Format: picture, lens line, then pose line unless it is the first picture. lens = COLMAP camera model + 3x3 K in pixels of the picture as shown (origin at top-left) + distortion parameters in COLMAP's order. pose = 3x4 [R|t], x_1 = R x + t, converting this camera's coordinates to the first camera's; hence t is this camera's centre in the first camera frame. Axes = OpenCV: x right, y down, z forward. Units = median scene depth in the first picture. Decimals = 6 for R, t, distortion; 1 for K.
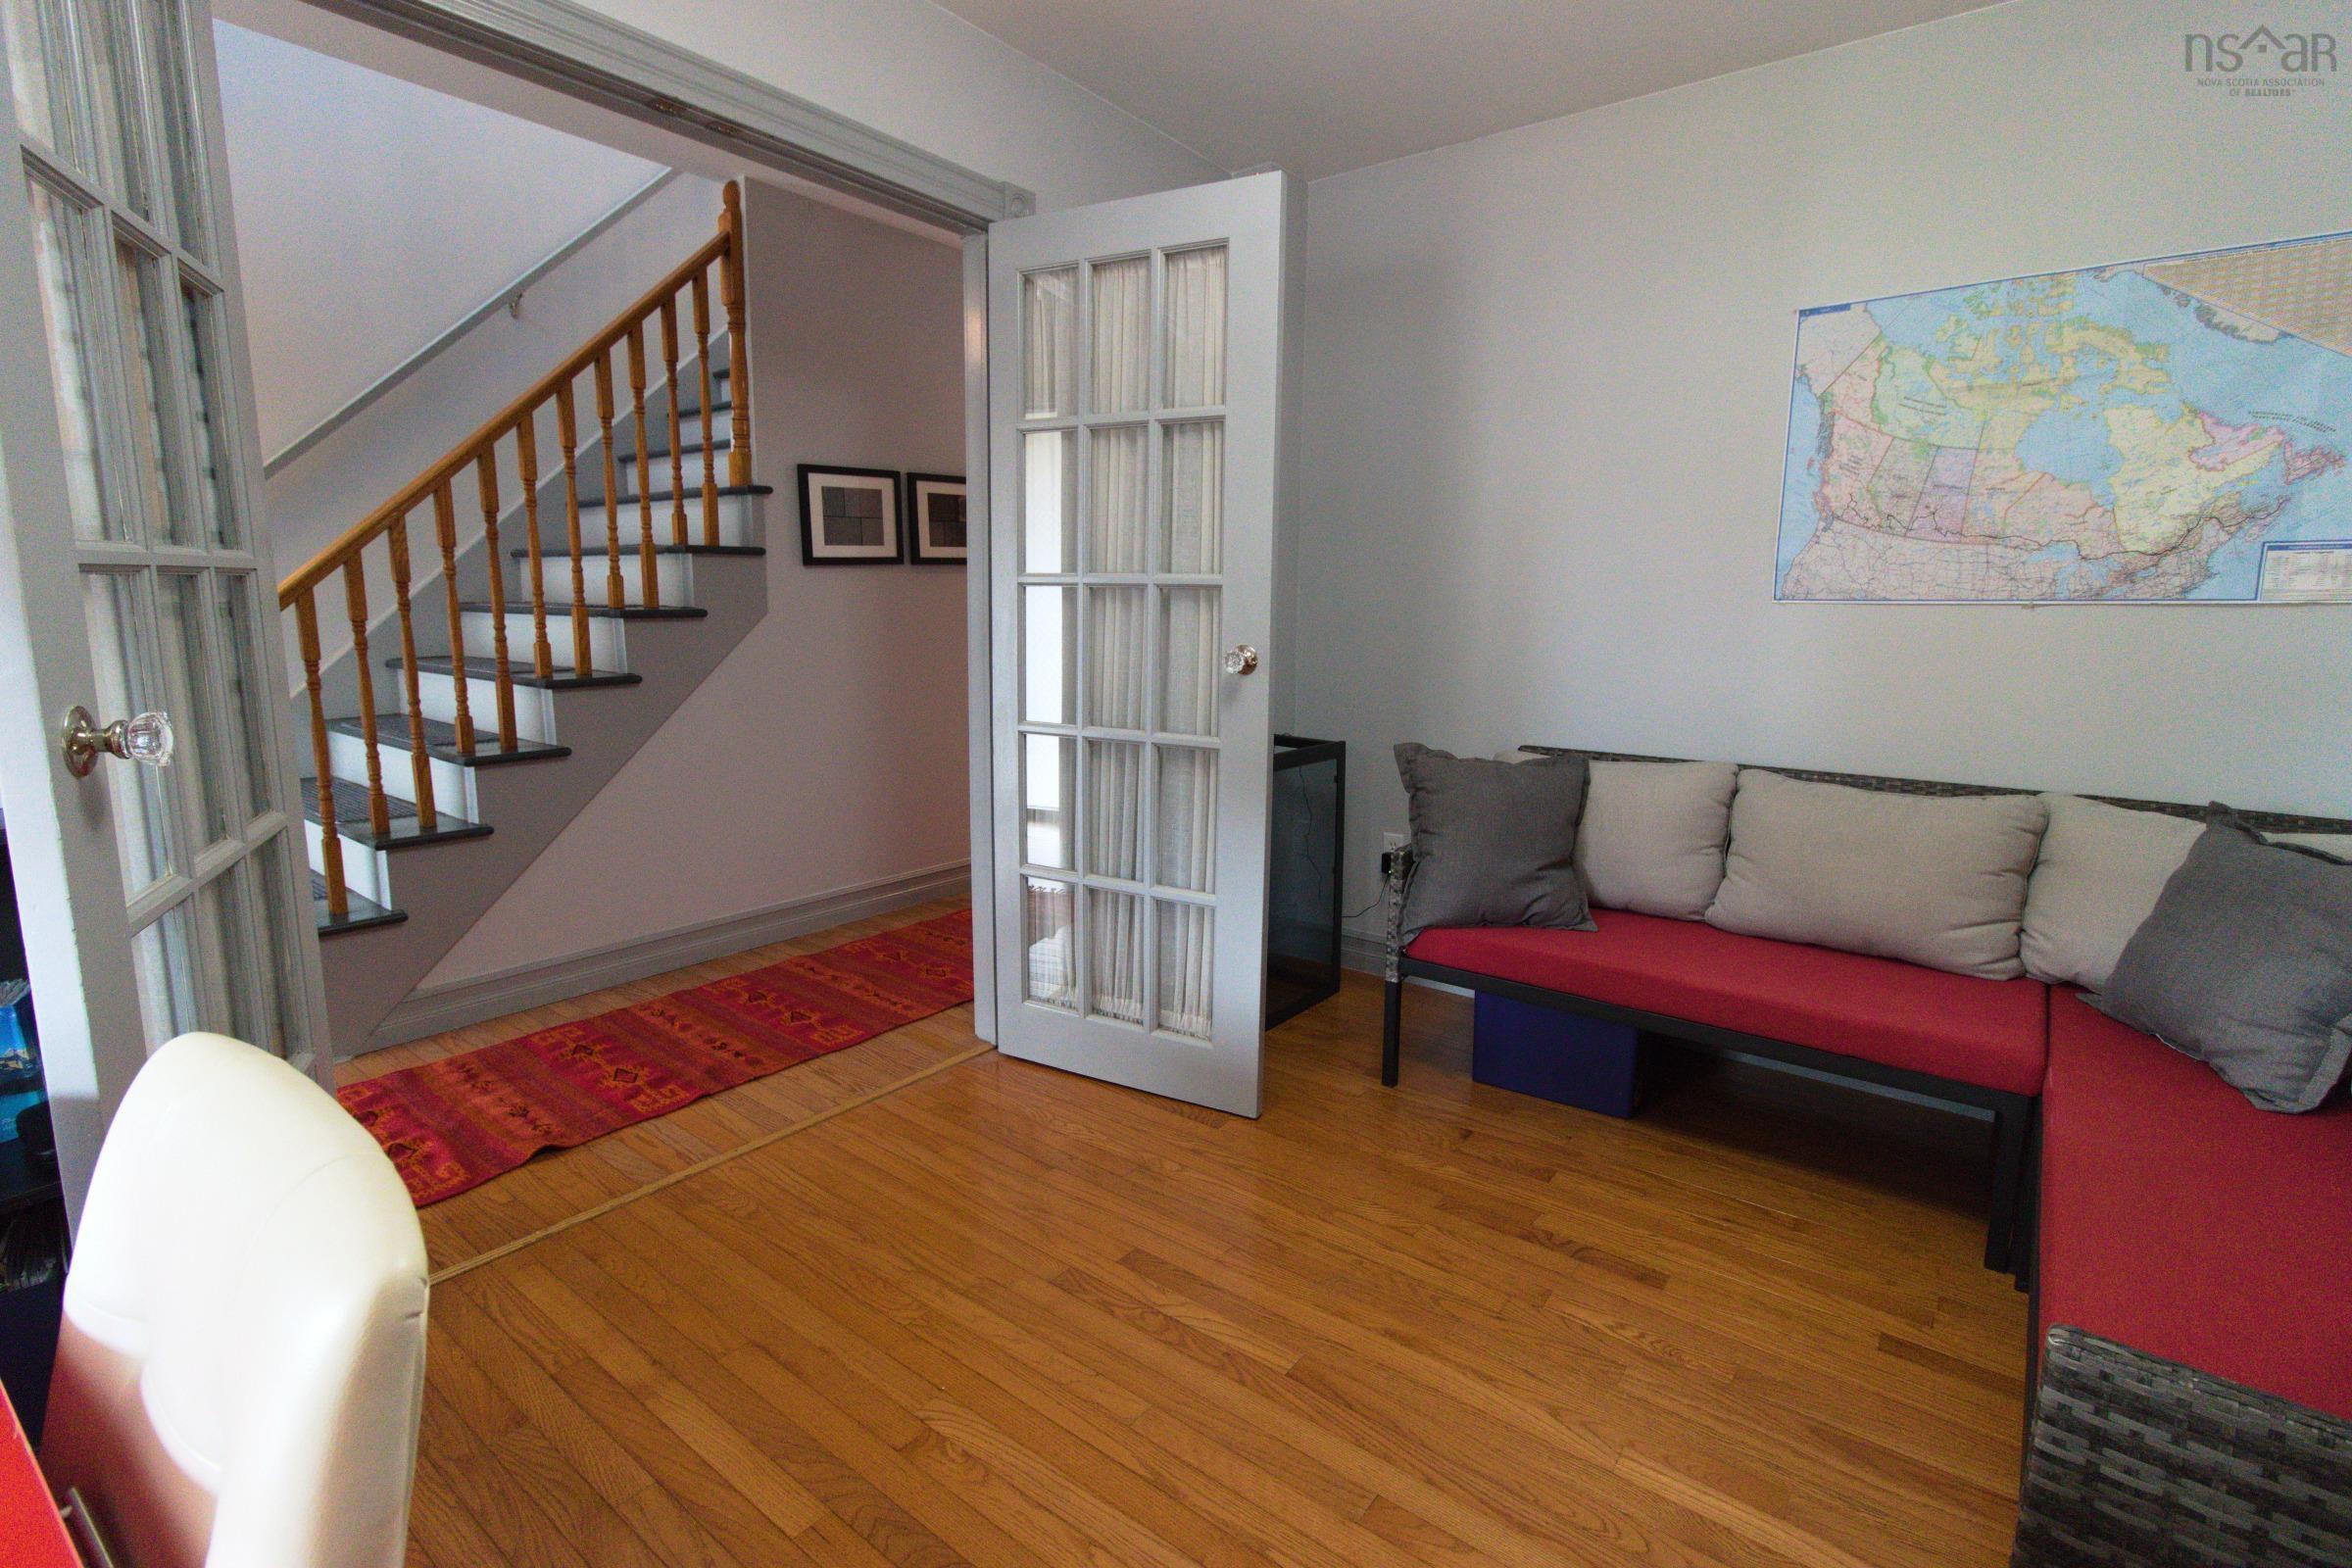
lens RADIAL K [[1091.4, 0, 1170.5], [0, 1091.4, 779.8], [0, 0, 1]] dist [-0.005121, -0.001946]
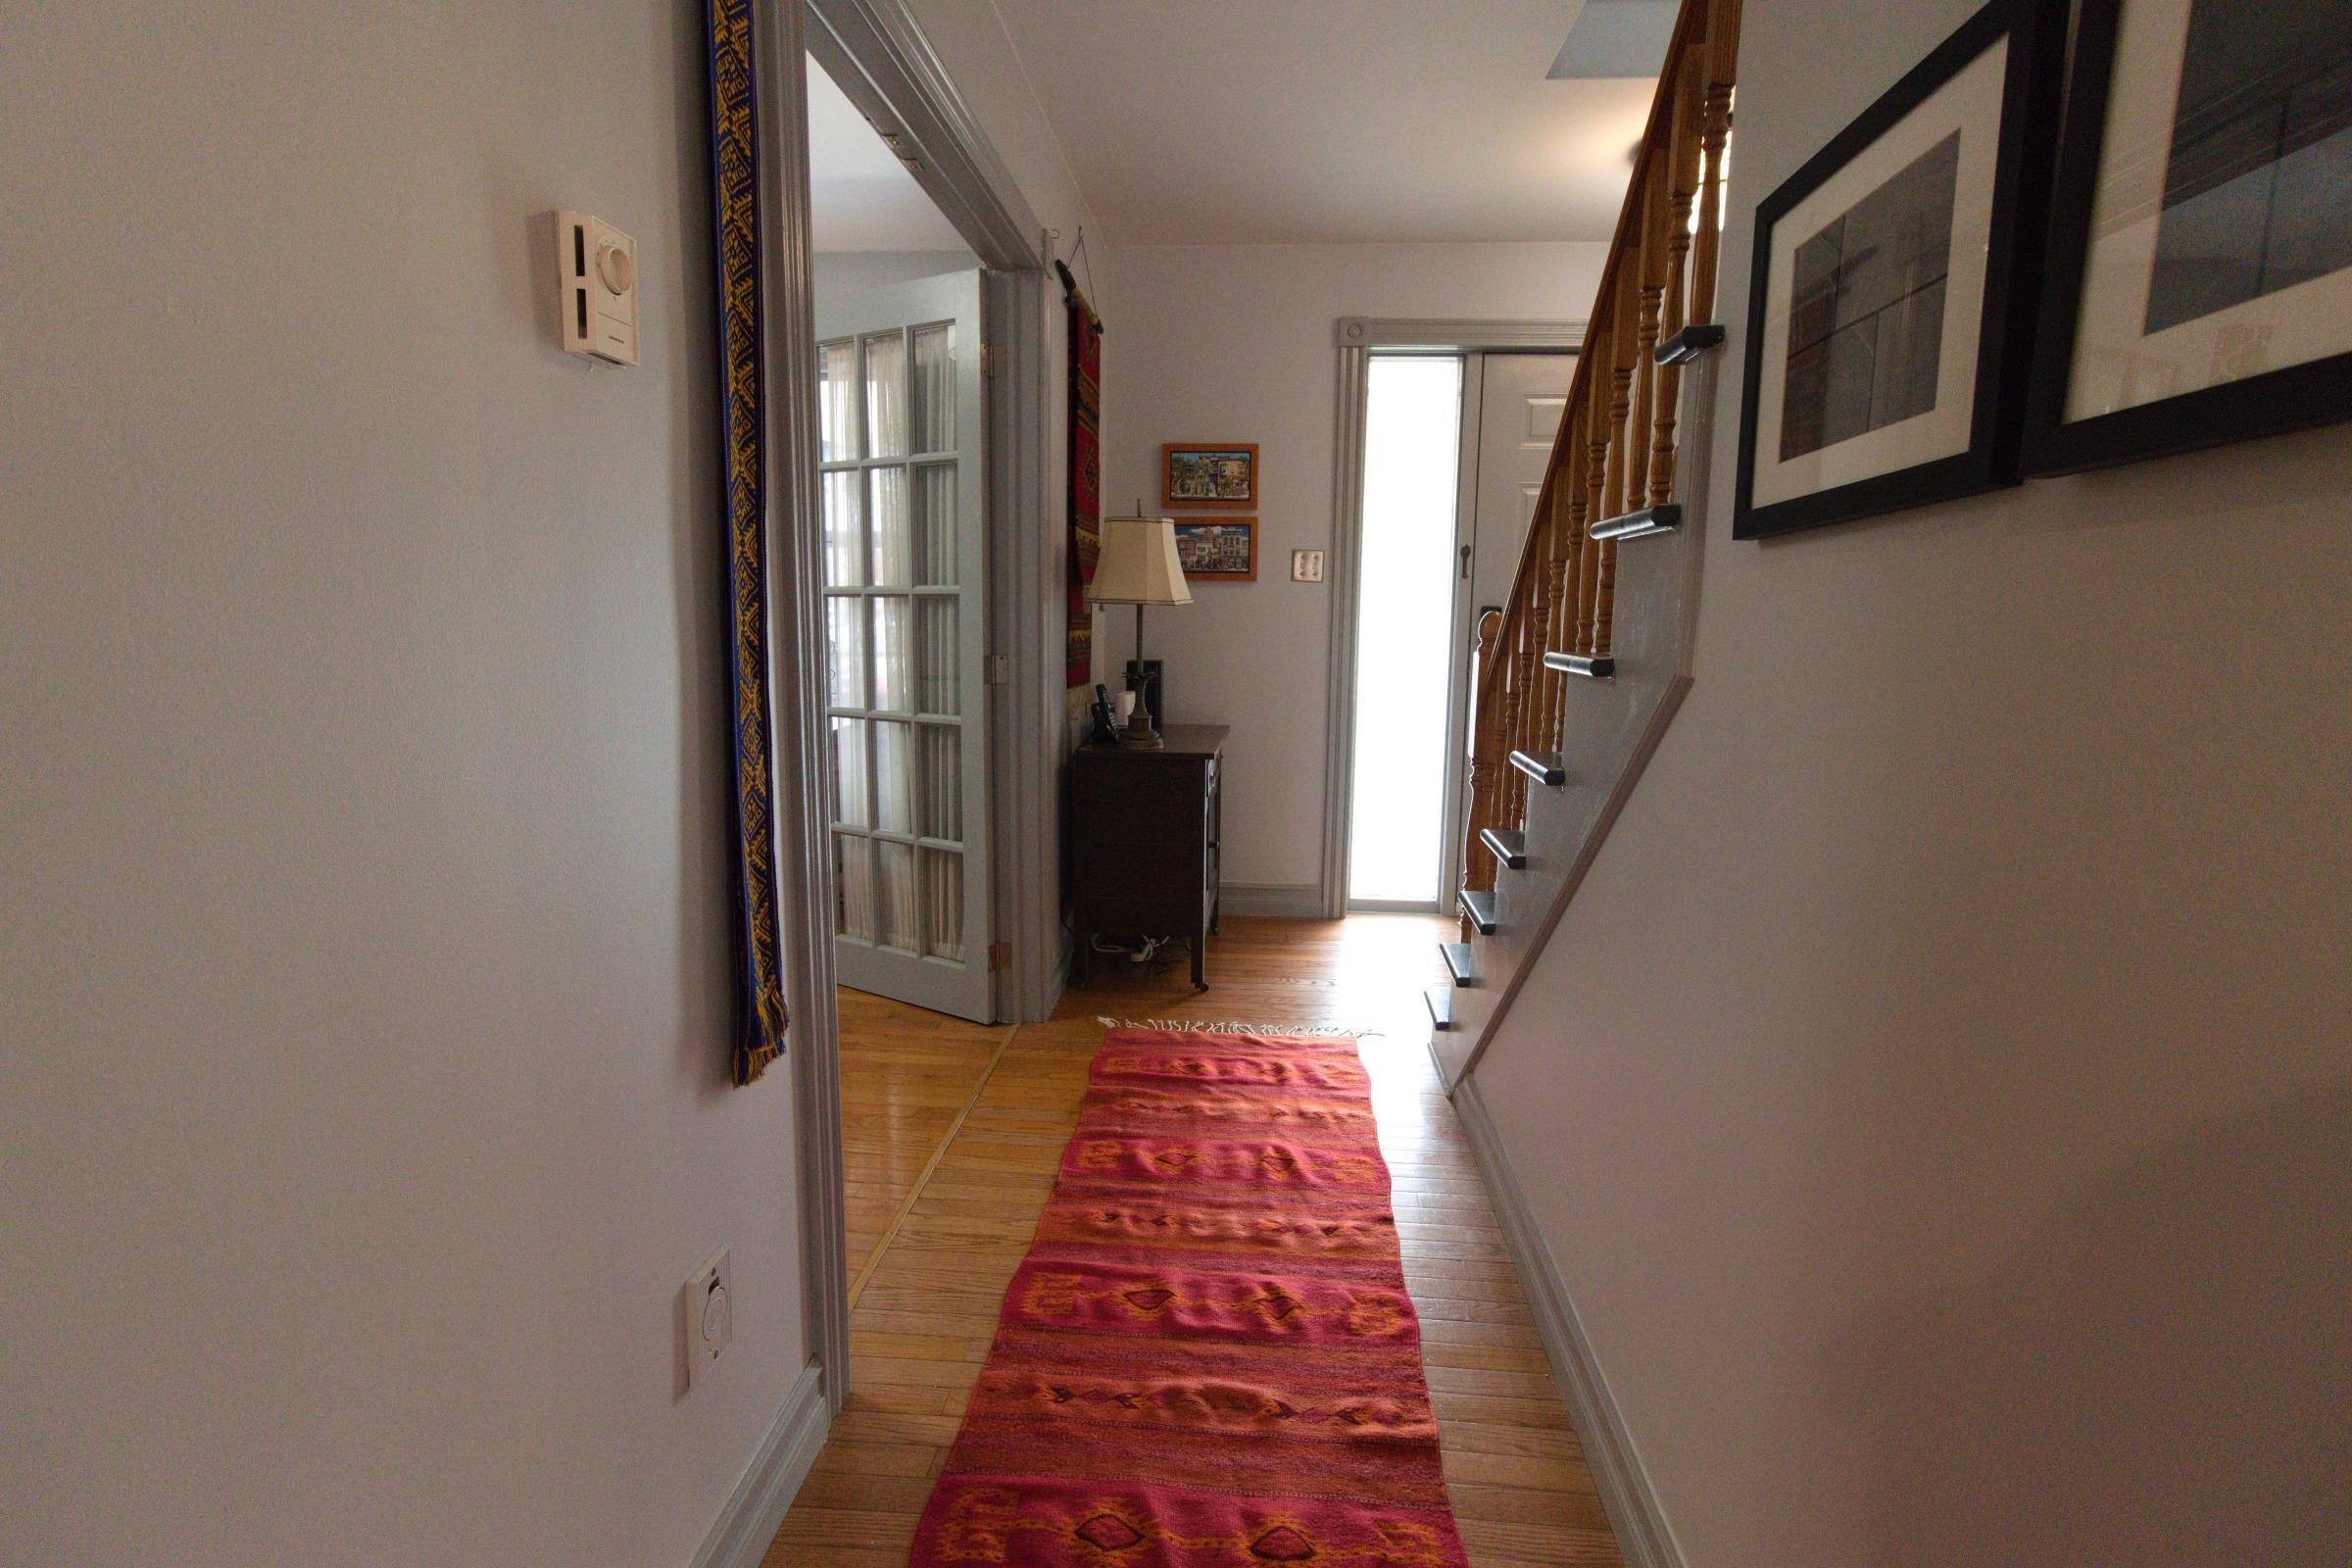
lens RADIAL K [[1091.4, 0, 1179.8], [0, 1091.4, 770.9], [0, 0, 1]] dist [-0.005121, -0.001946]
pose [[-0.838589, 0.059168, -0.541541, -0.032200], [-0.110499, 0.954945, 0.275446, -0.236853], [0.533440, 0.290826, -0.794268, 1.379398]]
